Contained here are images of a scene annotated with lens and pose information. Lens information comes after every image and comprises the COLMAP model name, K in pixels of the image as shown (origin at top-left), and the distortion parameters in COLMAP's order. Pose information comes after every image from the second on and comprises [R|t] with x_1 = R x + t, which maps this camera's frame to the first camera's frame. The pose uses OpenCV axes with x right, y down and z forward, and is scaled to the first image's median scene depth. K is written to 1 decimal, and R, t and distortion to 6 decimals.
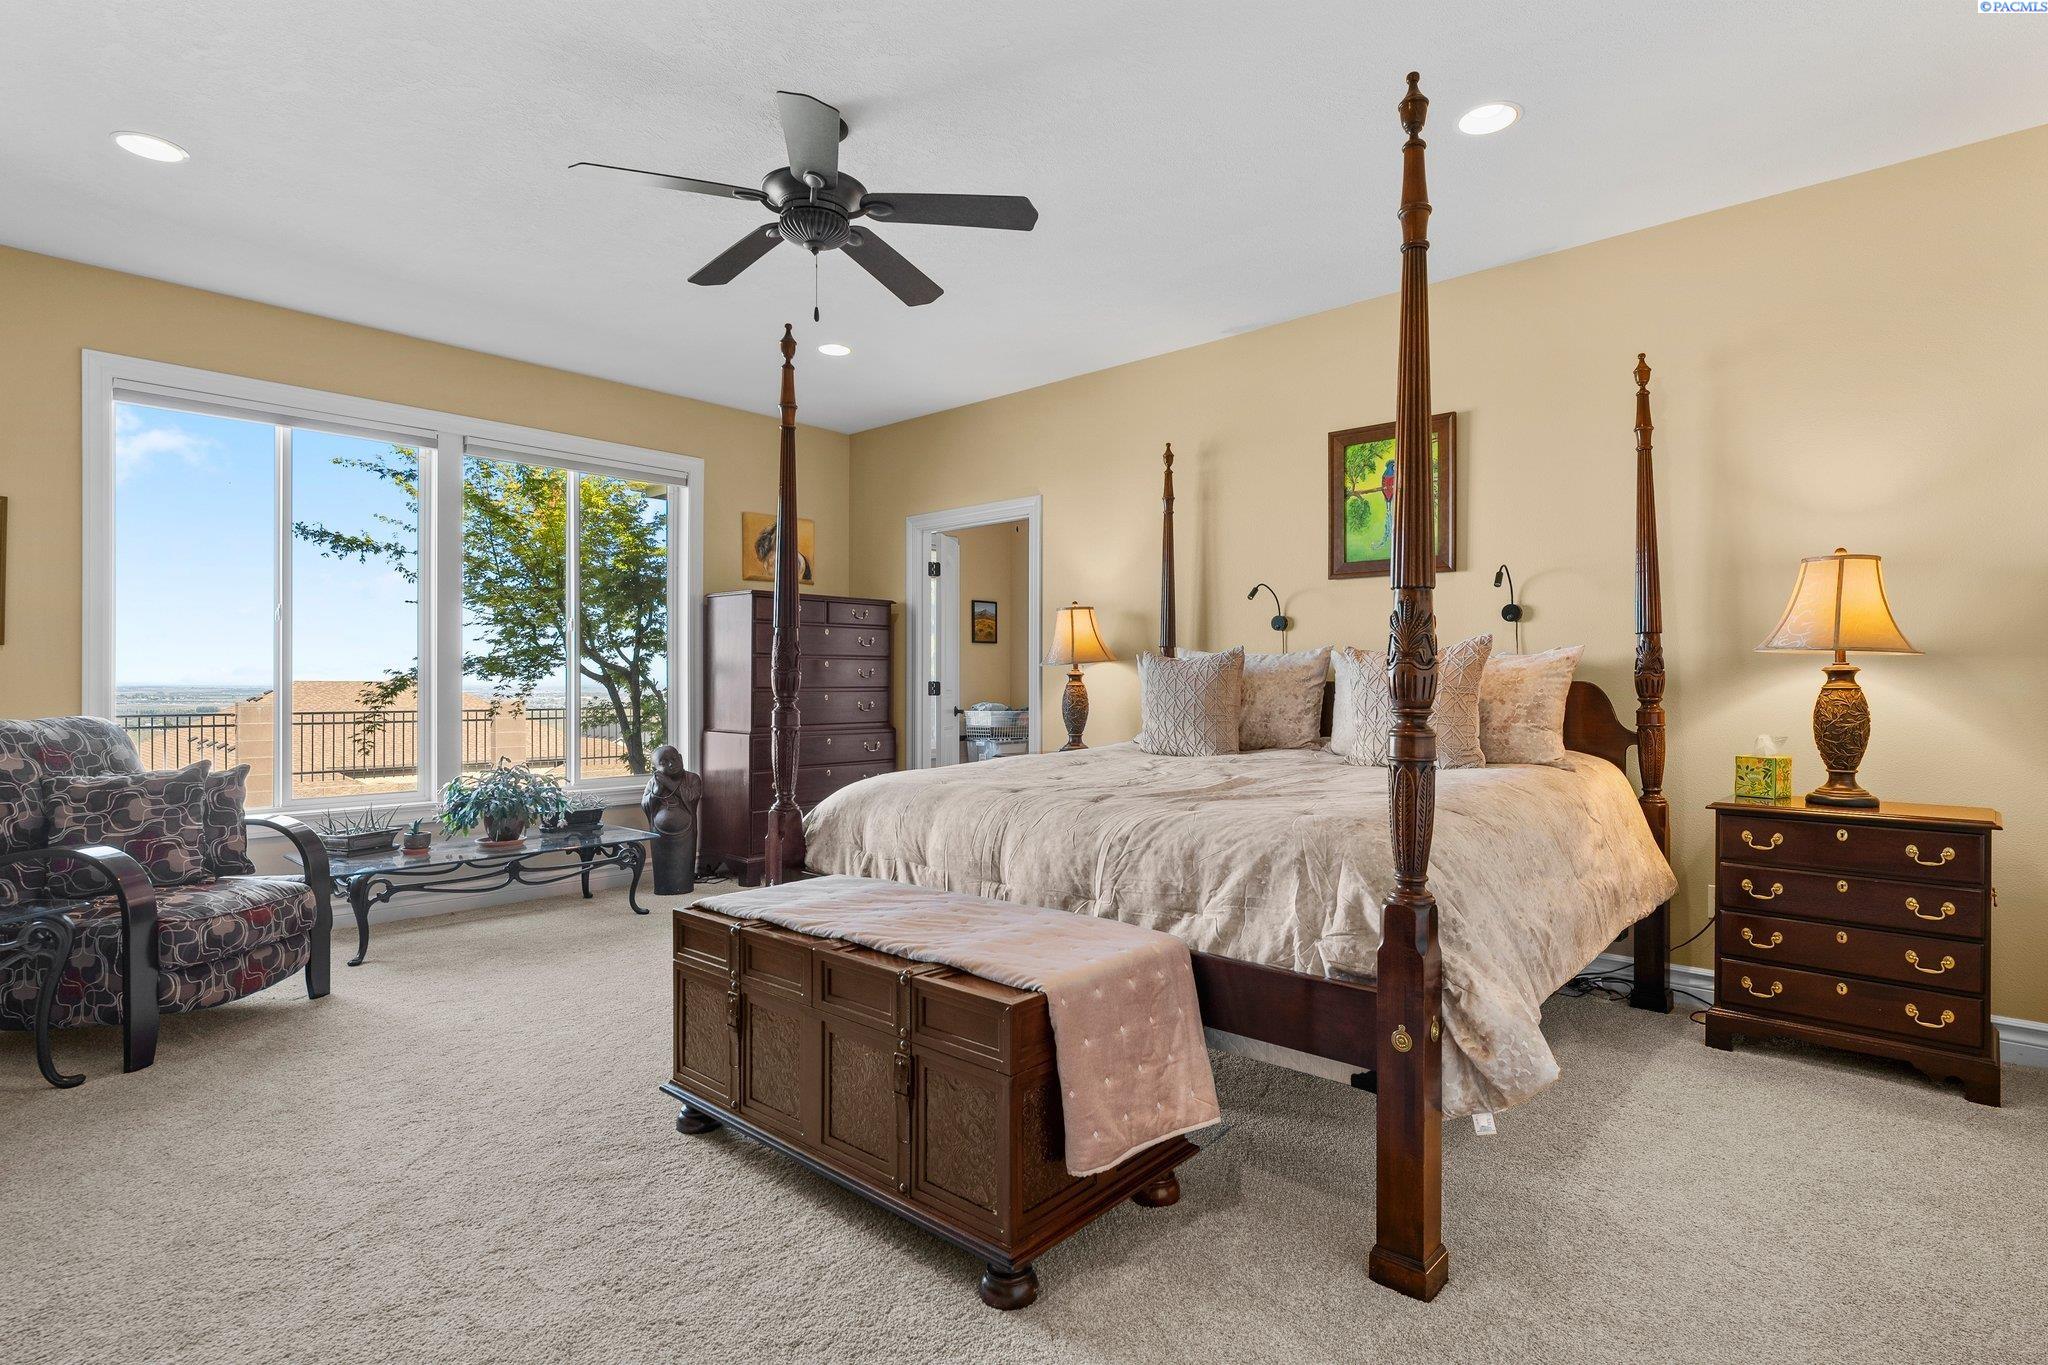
lens RADIAL K [[1010.4, 0, 1023.6], [0, 1010.4, 675.6], [0, 0, 1]] dist [-0.014077, 0.000070]
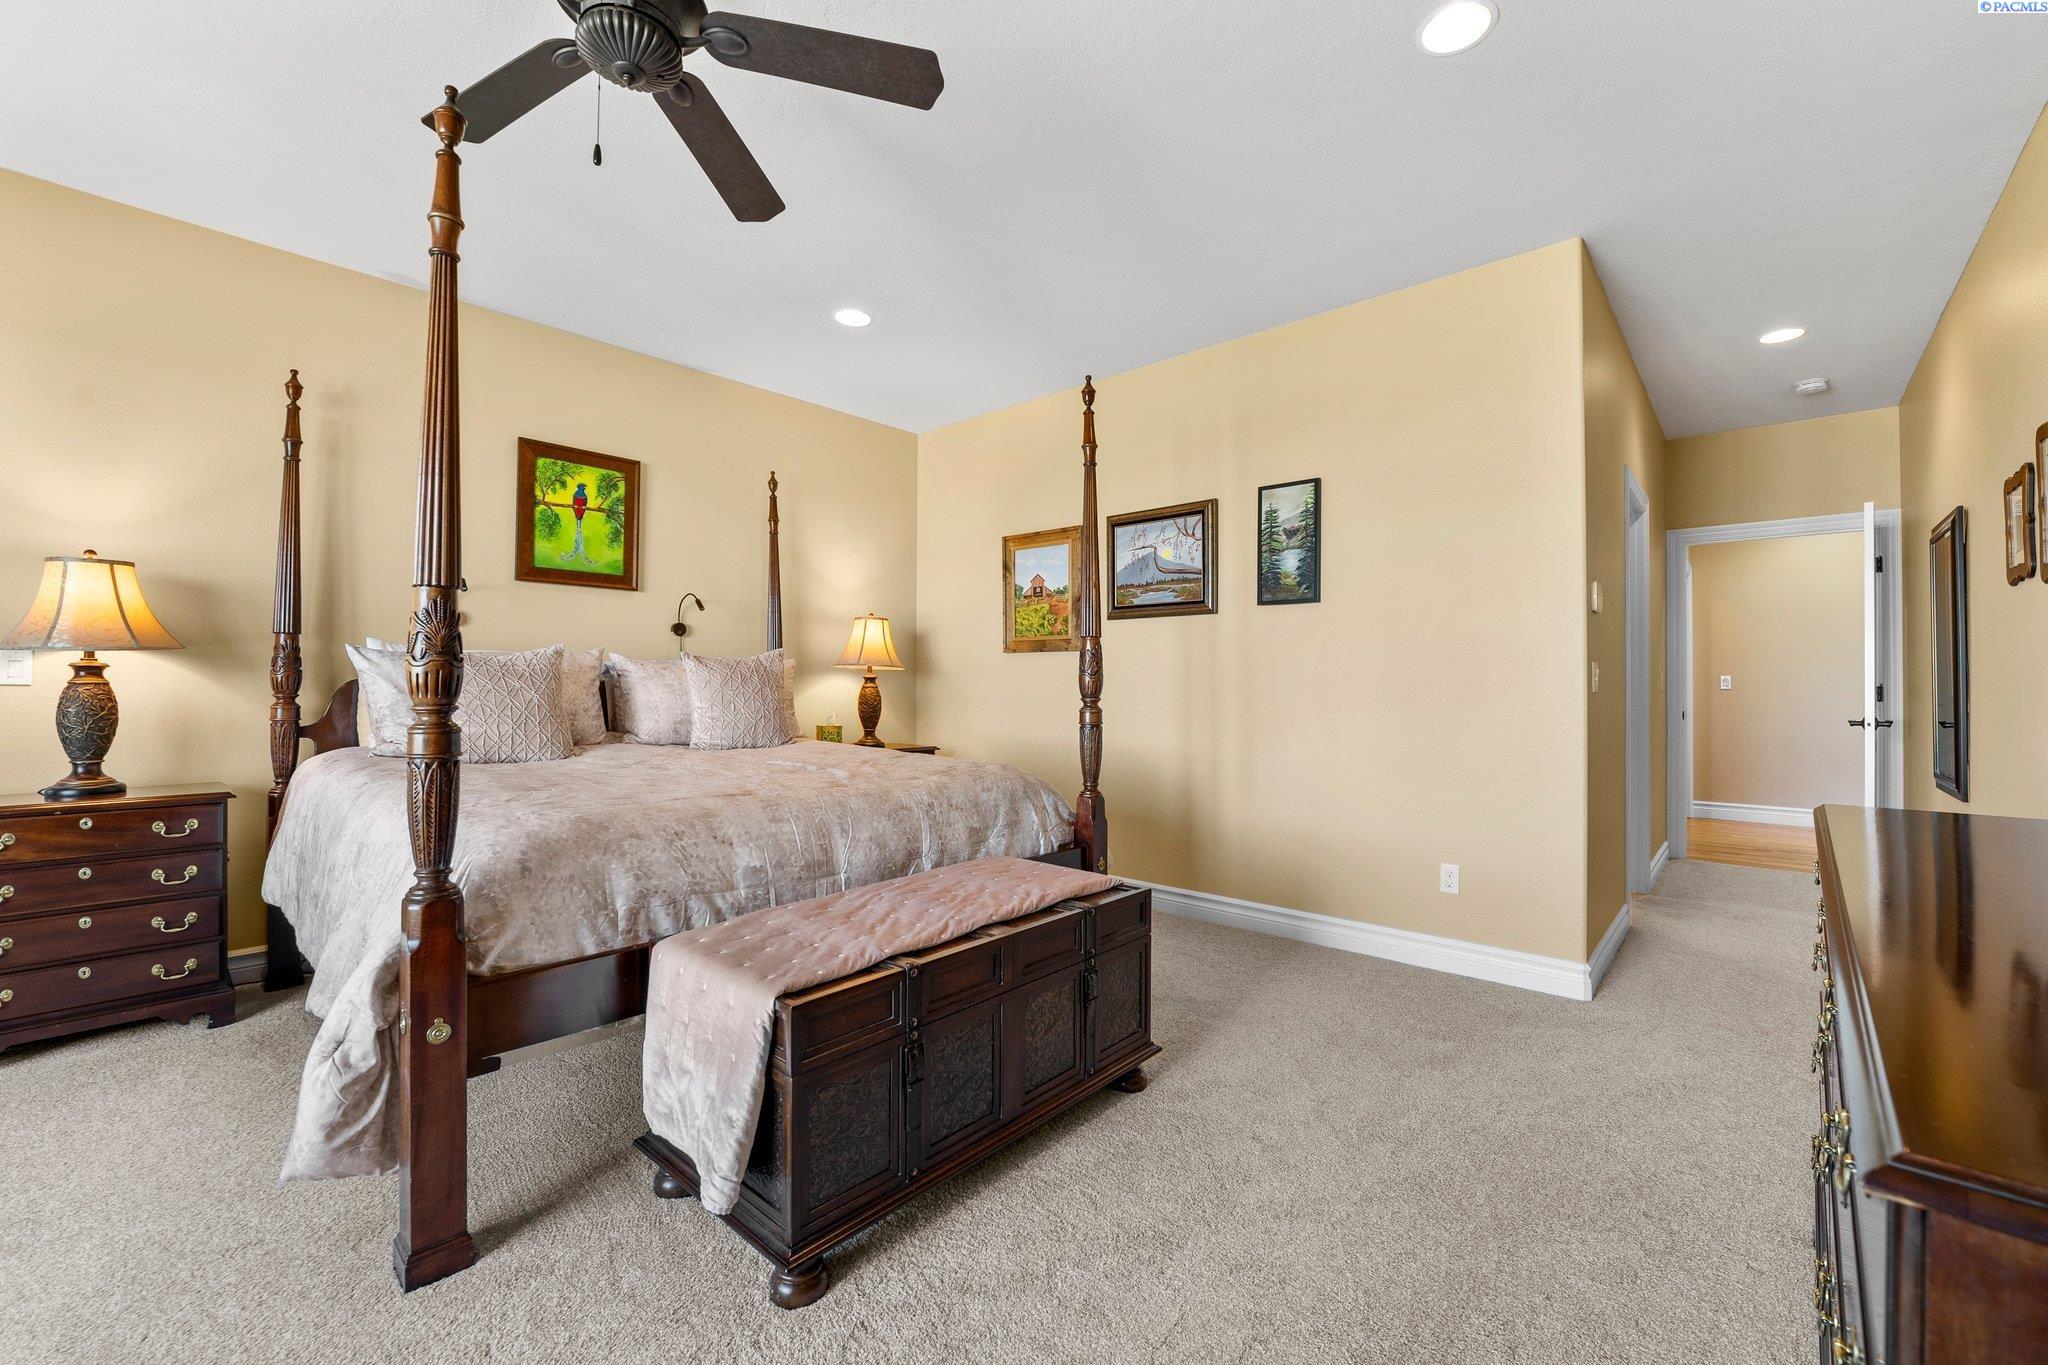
lens RADIAL K [[825.8, 0, 1024.0], [0, 825.8, 682.5], [0, 0, 1]] dist [-0.020510, -0.000142]
pose [[0.001392, 0.002360, 0.999996, -0.529900], [-0.014306, 0.999895, -0.002339, 0.003095], [-0.999897, -0.014302, 0.001425, 0.486970]]
